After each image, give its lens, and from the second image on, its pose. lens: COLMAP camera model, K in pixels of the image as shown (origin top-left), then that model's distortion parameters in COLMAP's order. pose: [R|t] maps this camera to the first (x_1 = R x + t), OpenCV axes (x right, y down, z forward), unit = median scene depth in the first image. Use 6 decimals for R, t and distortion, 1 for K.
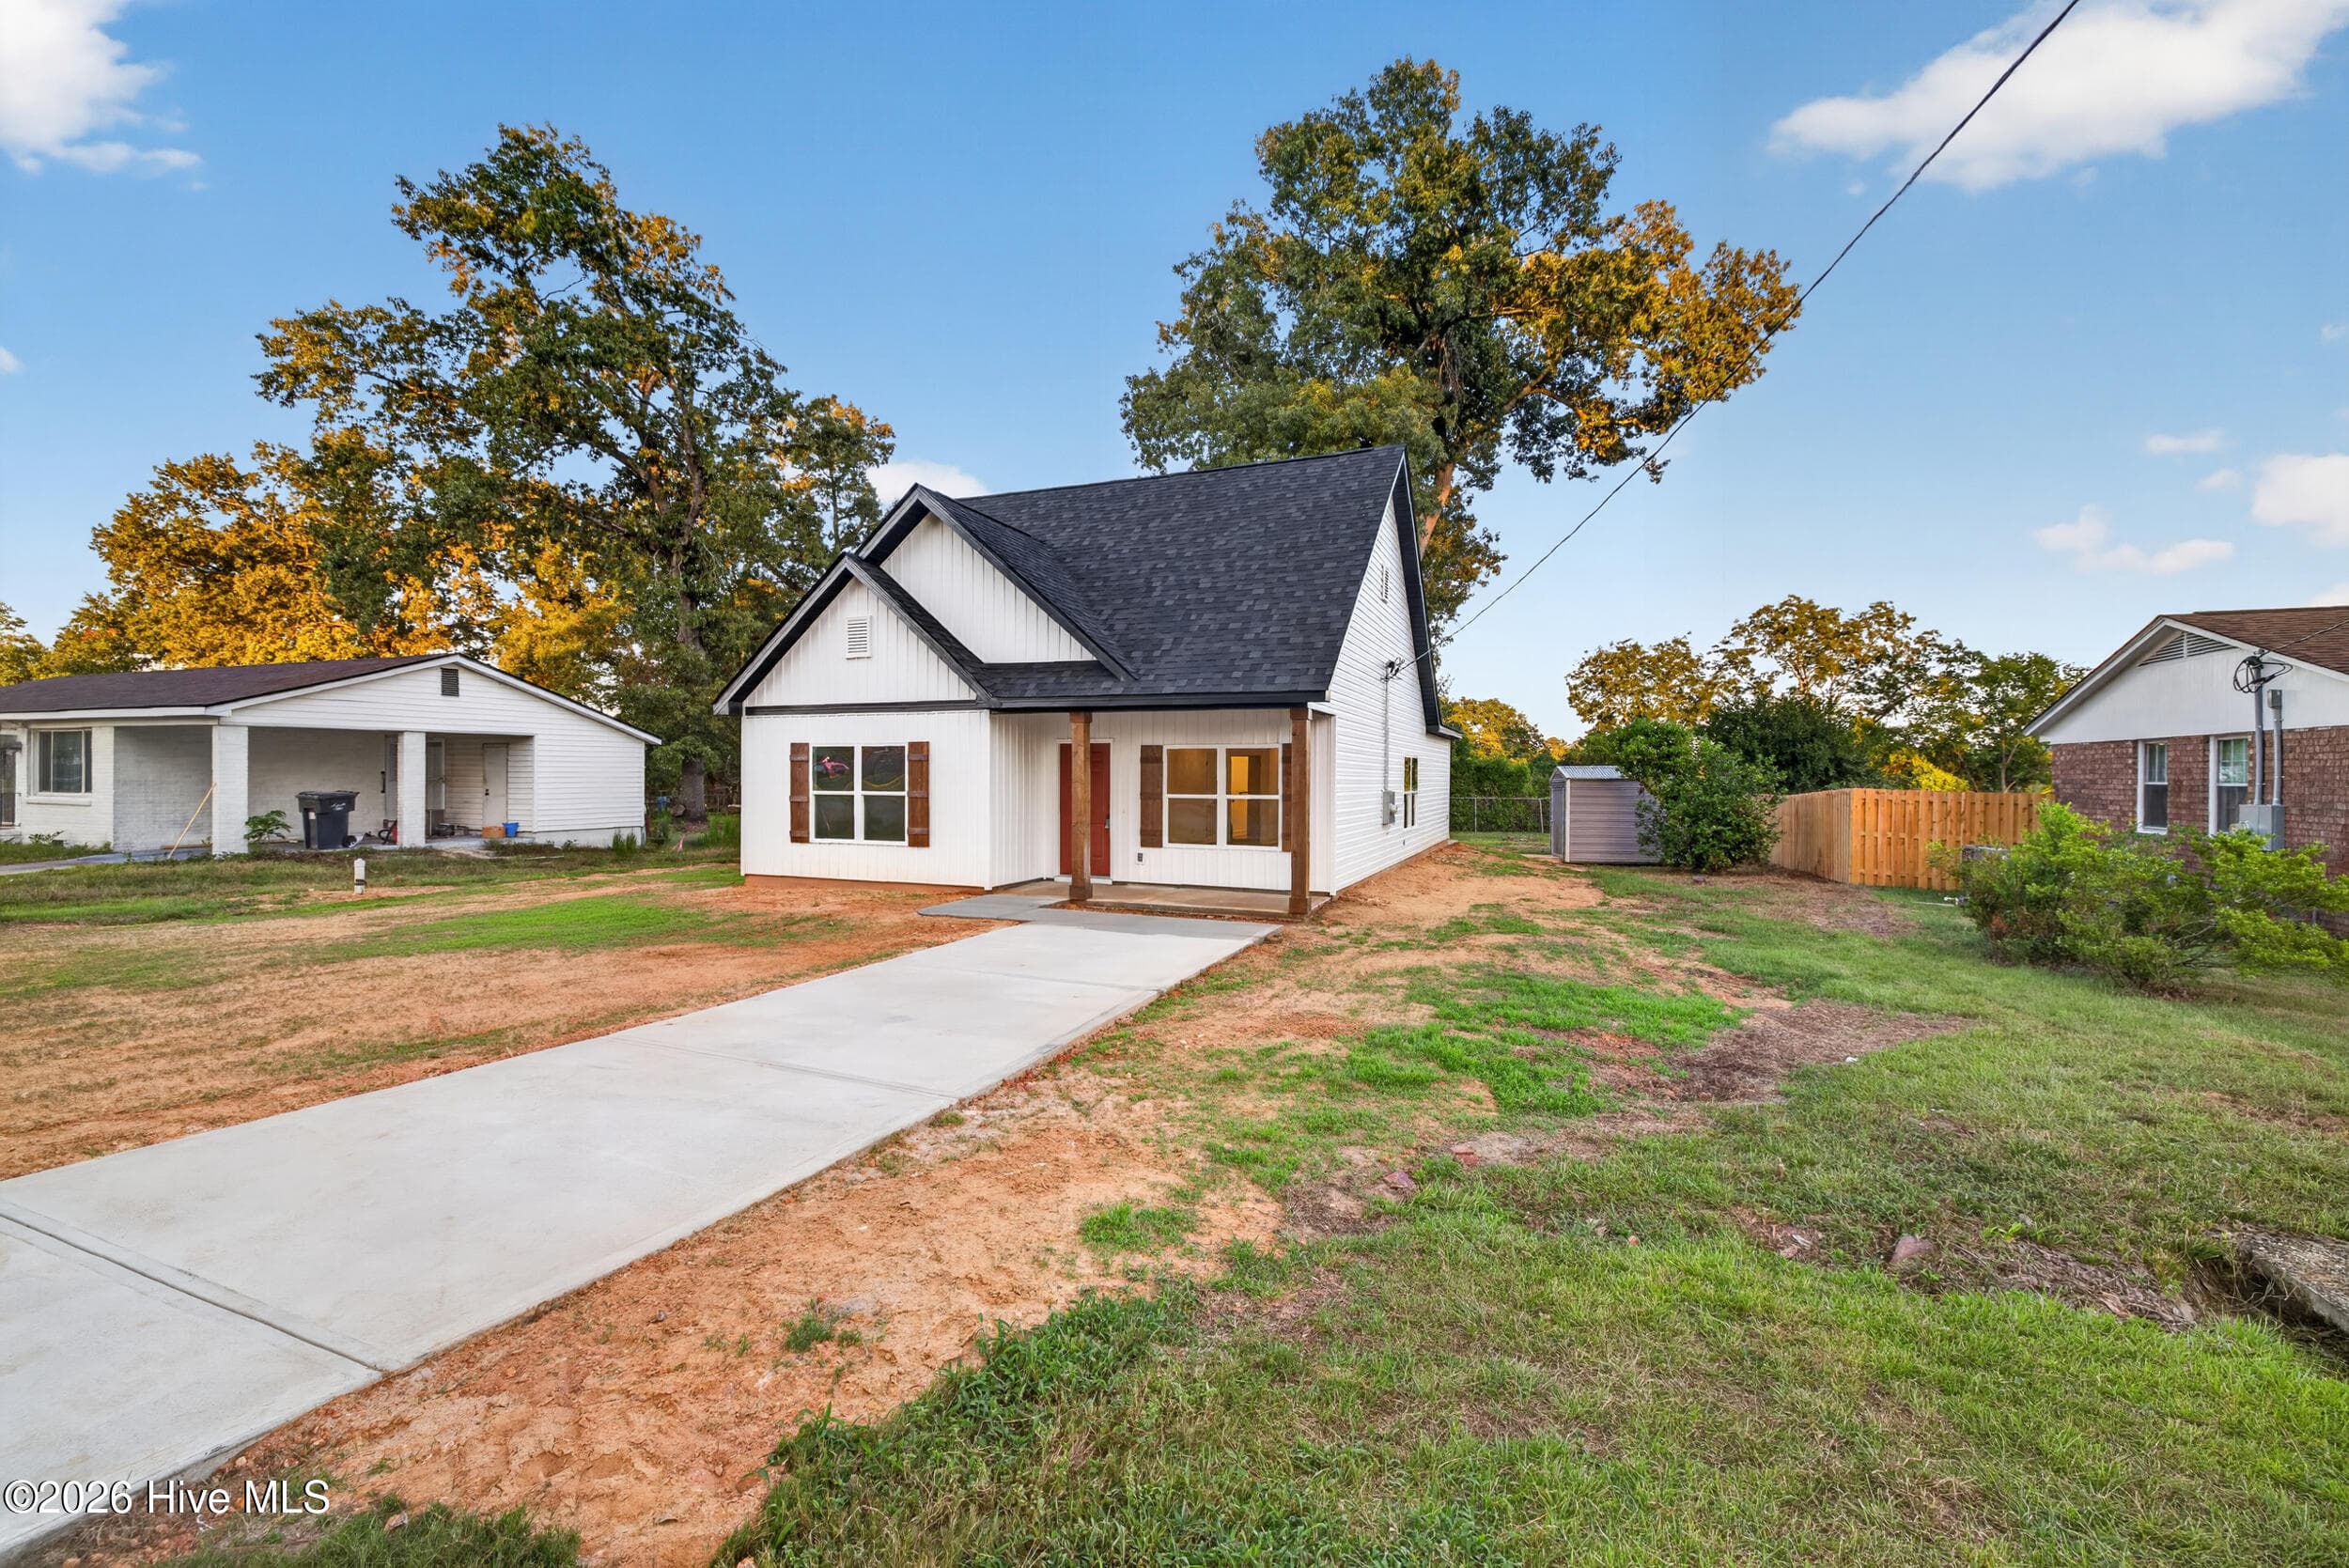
lens RADIAL K [[981.2, 0, 1175.9], [0, 981.2, 772.1], [0, 0, 1]] dist [0.007414, -0.001512]
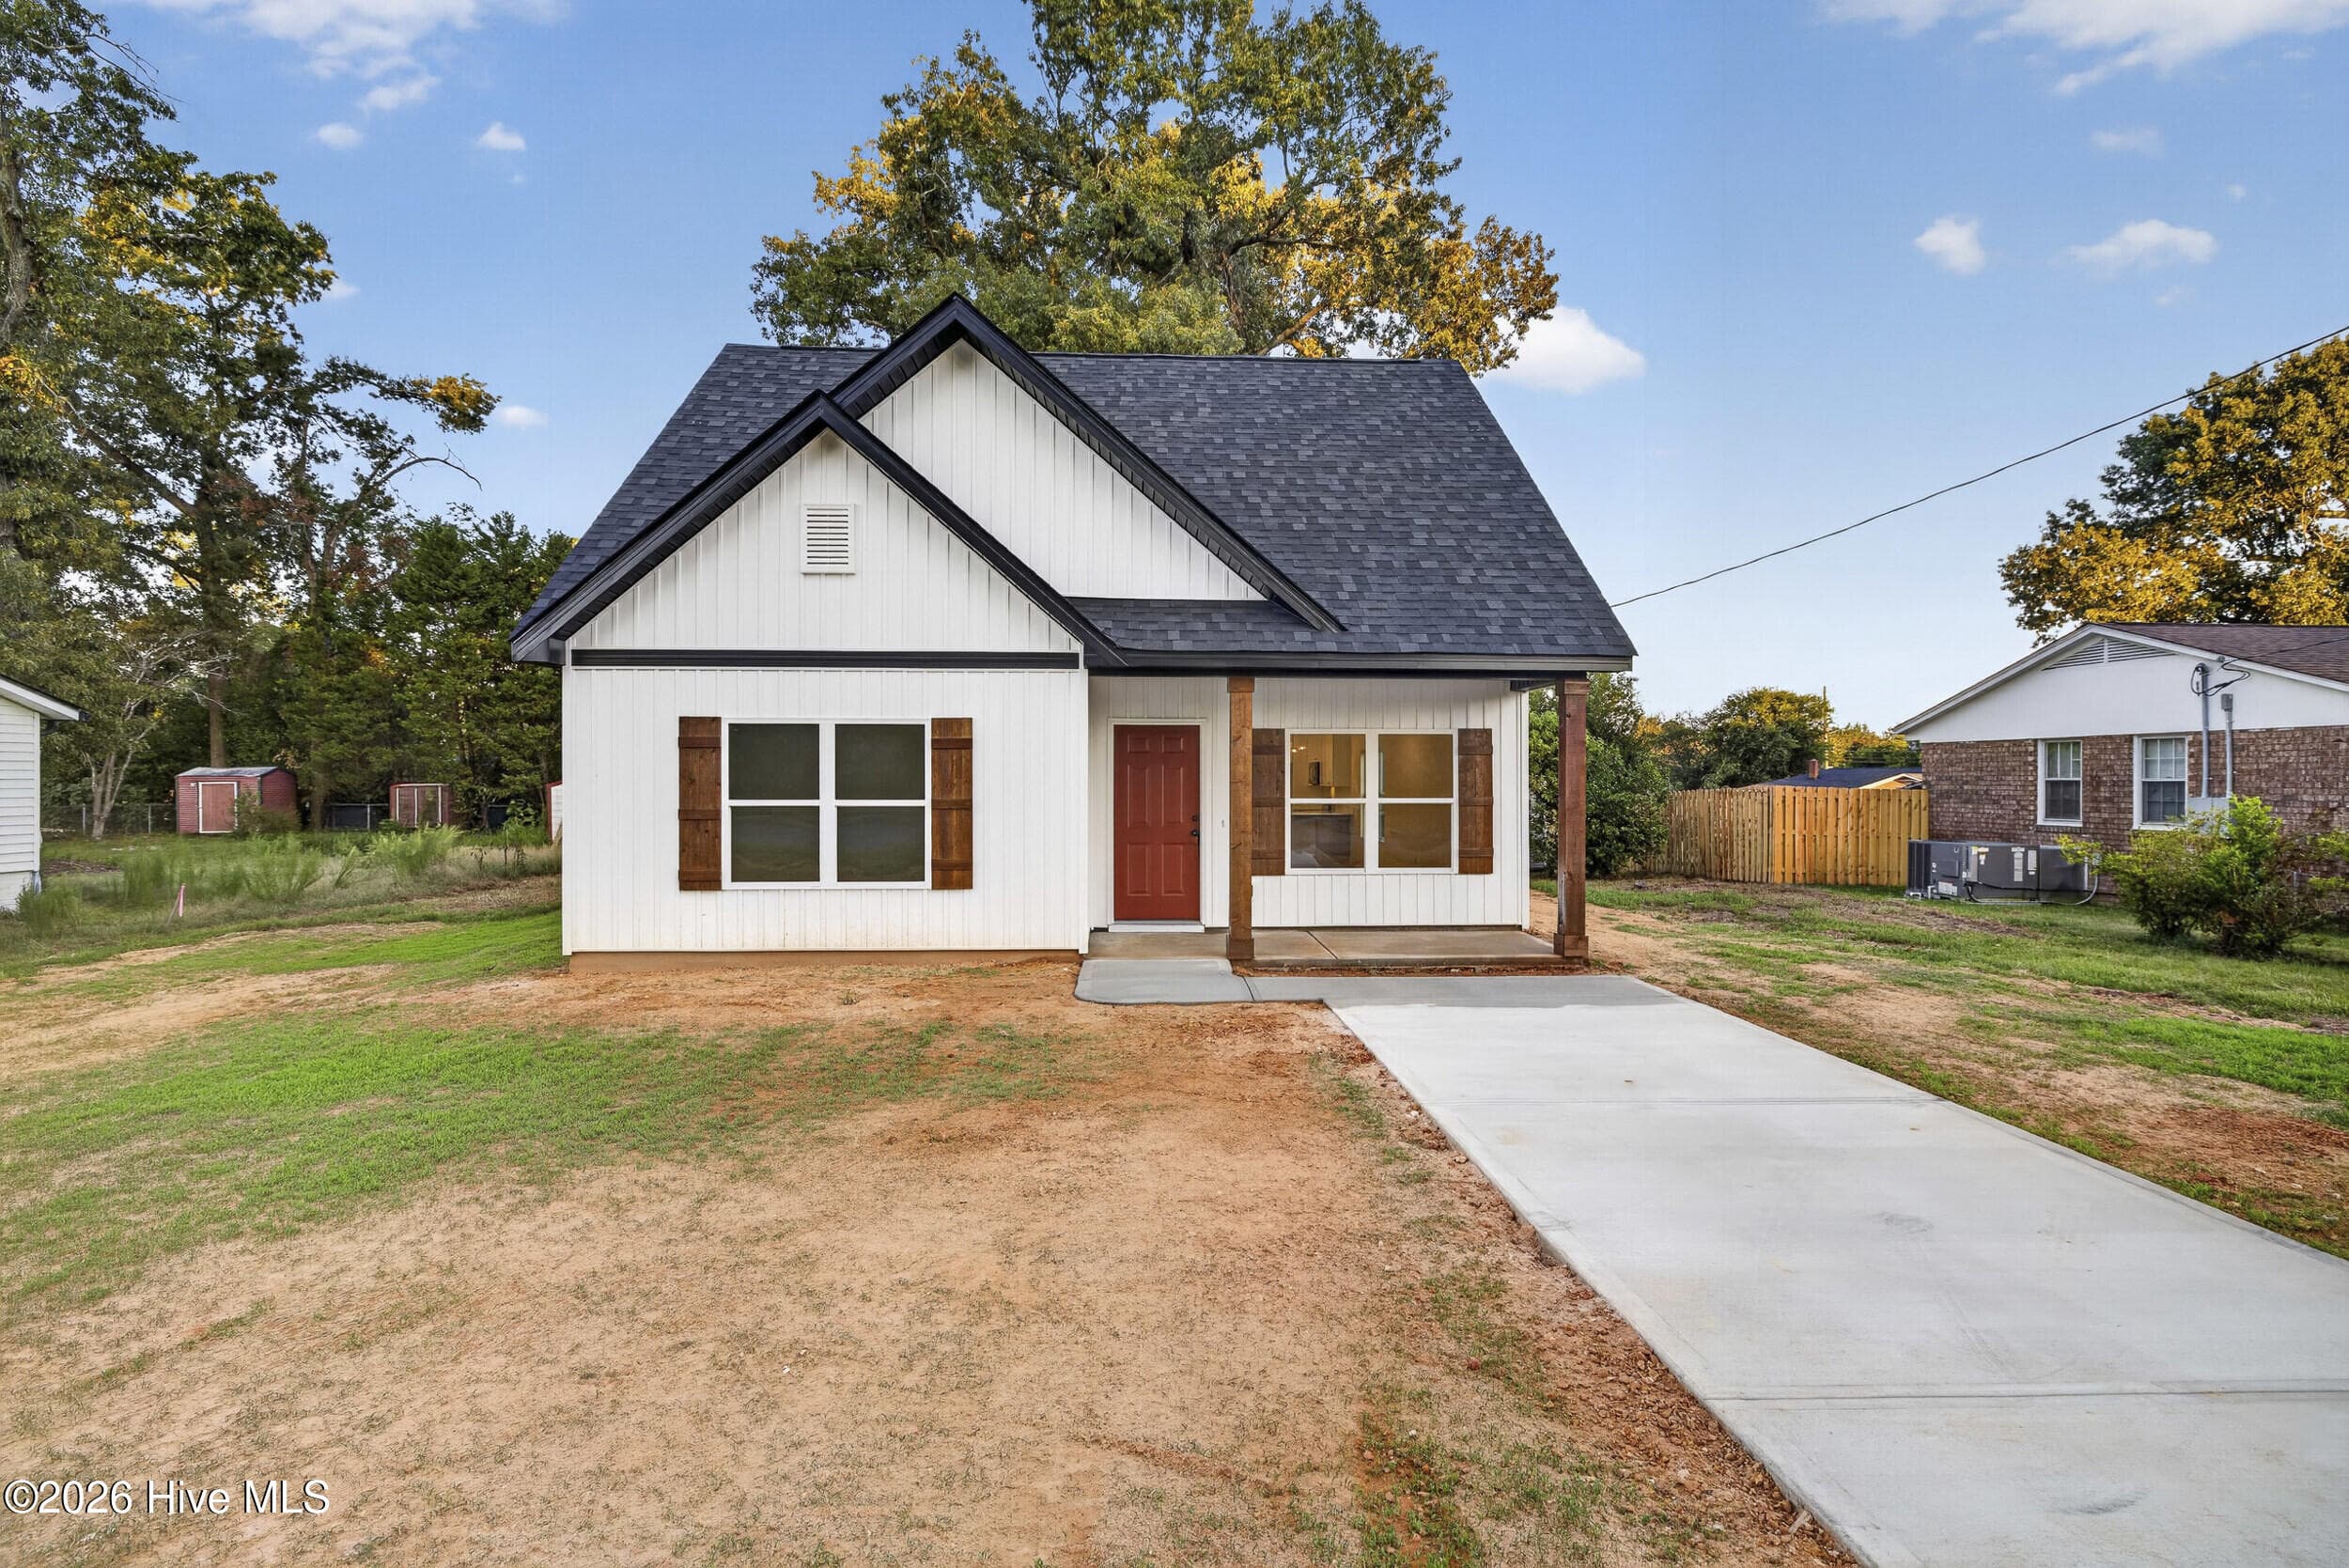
lens RADIAL K [[1142.1, 0, 1176.2], [0, 1142.1, 777.9], [0, 0, 1]] dist [-0.008462, 0.006554]
pose [[0.904281, -0.003291, 0.426925, -0.418394], [0.001389, 0.999988, 0.004766, 0.003401], [-0.426935, -0.003717, 0.904275, 0.283549]]
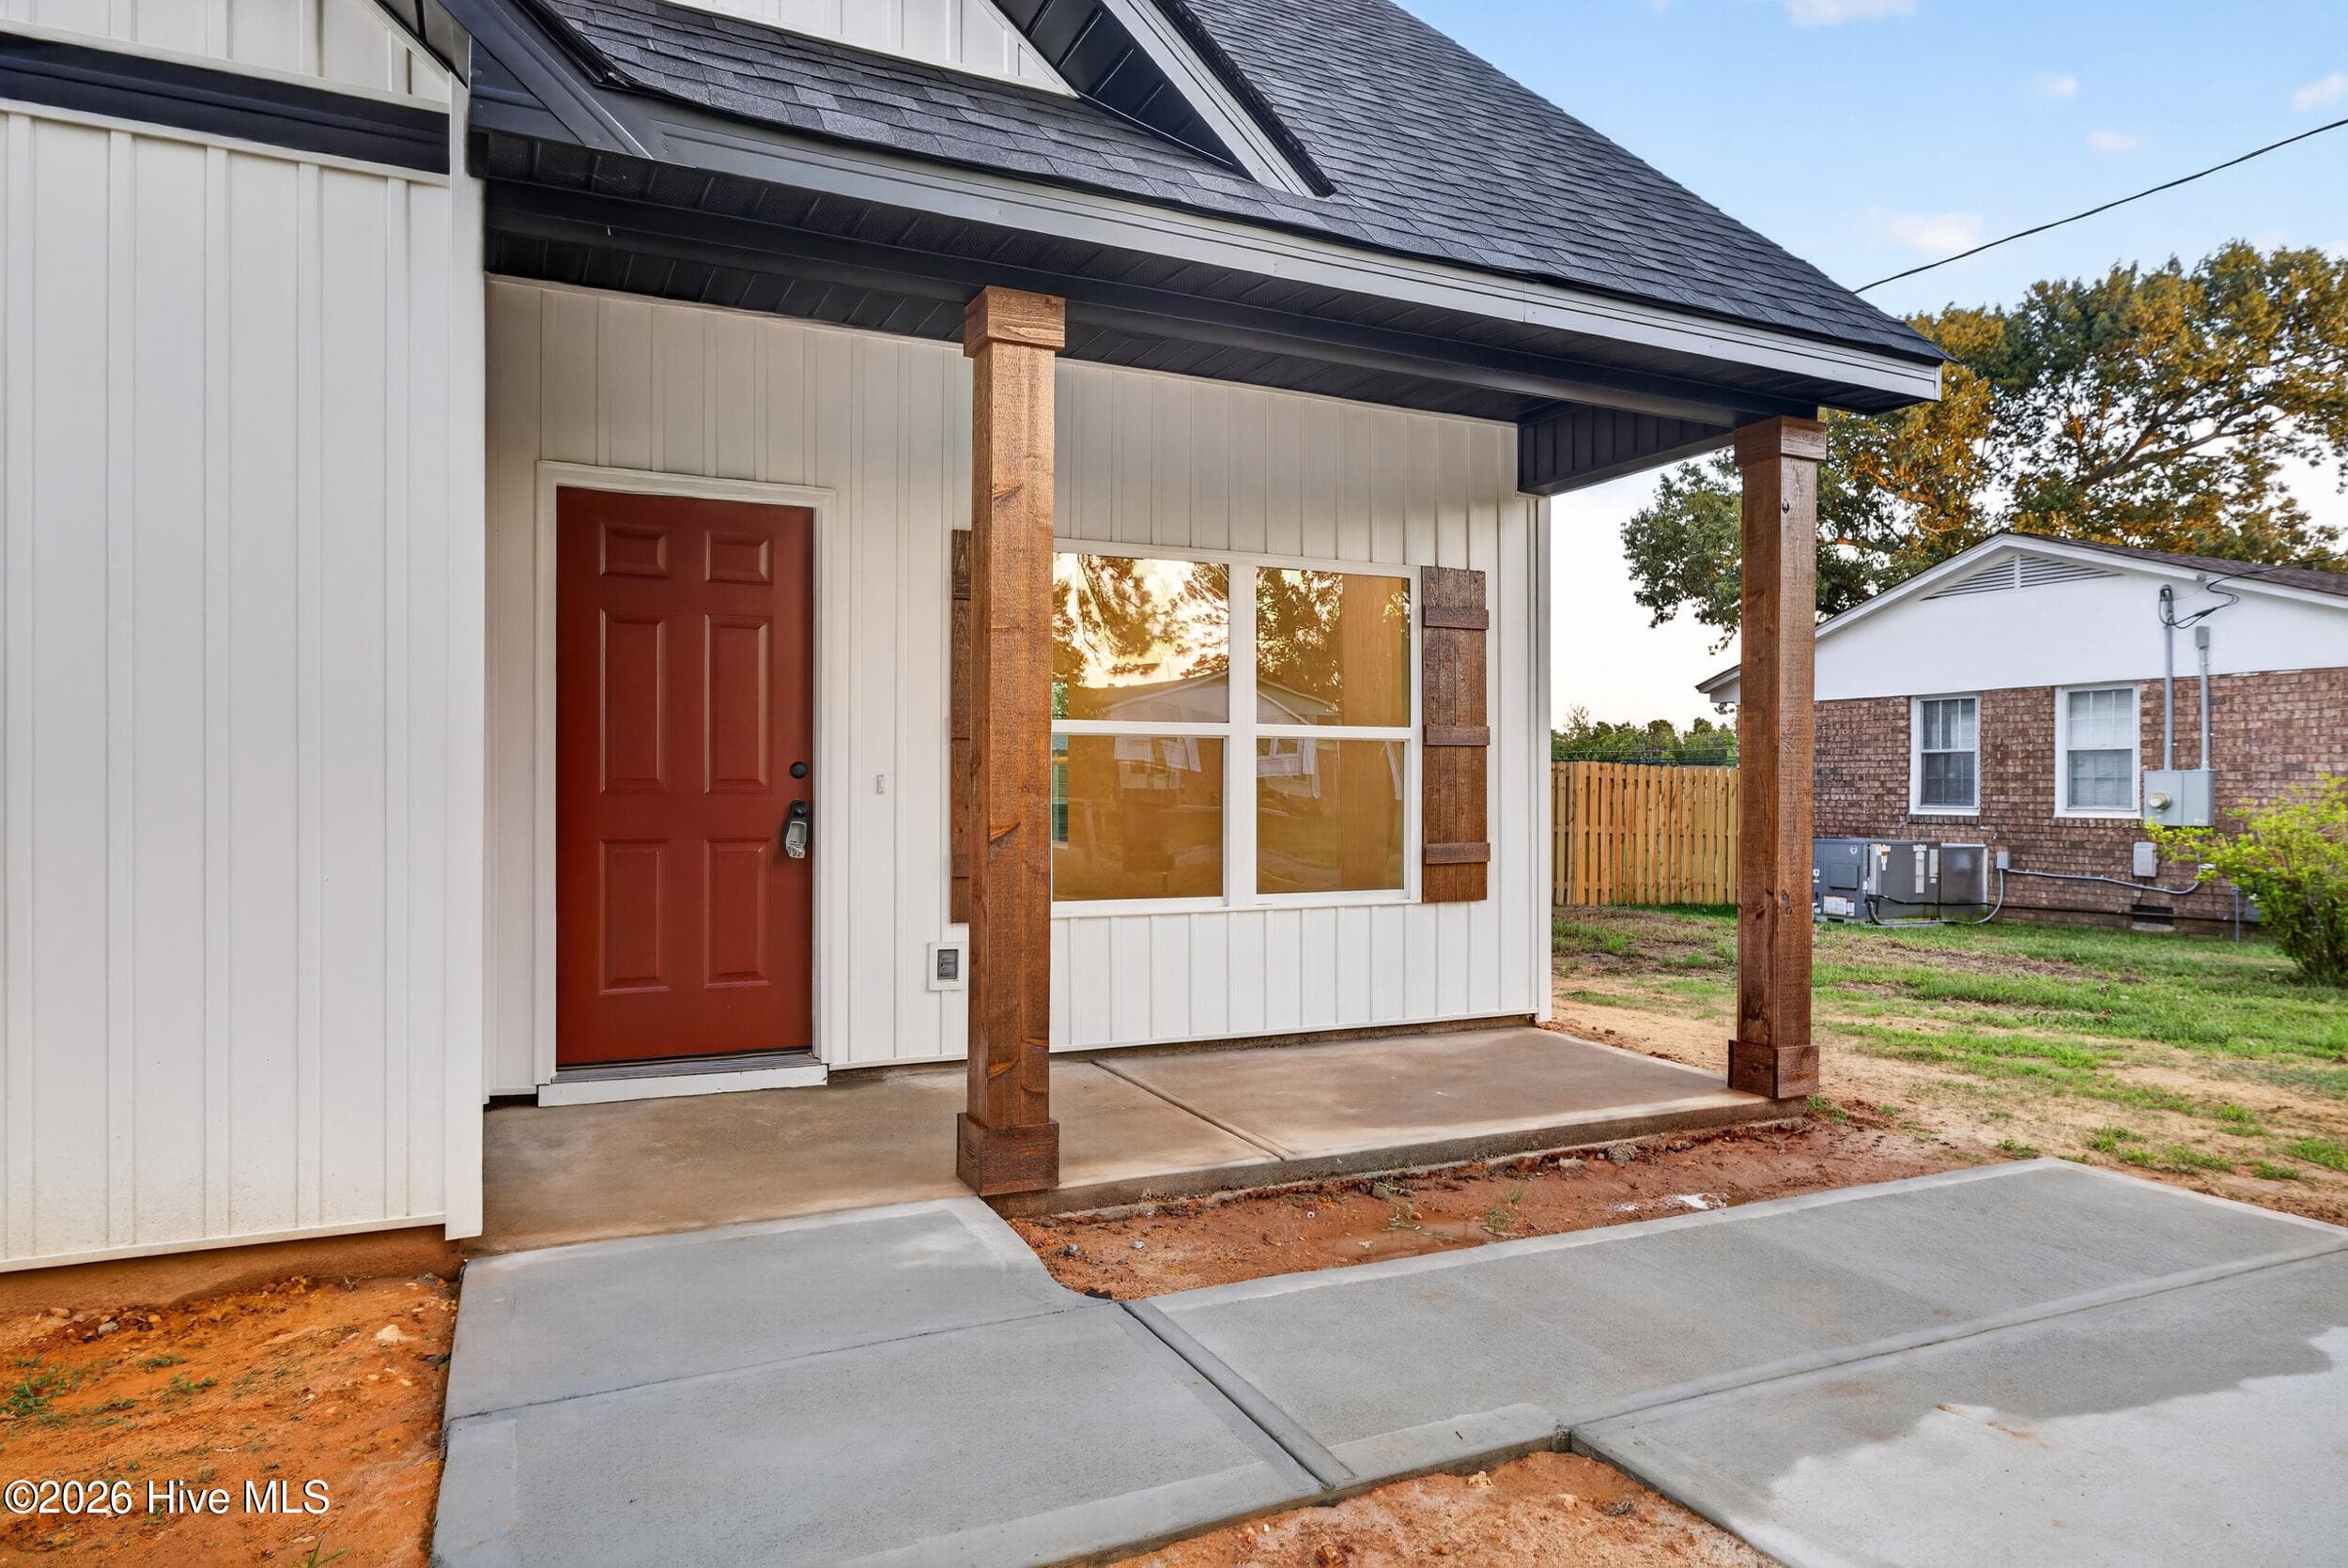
lens RADIAL K [[1437.2, 0, 1159.4], [0, 1437.2, 789.2], [0, 0, 1]] dist [-0.000800, 0.002207]
pose [[0.676419, -0.001917, 0.736515, -0.272394], [-0.004422, 0.999968, 0.006664, 0.037544], [-0.736504, -0.007764, 0.676389, 0.685022]]
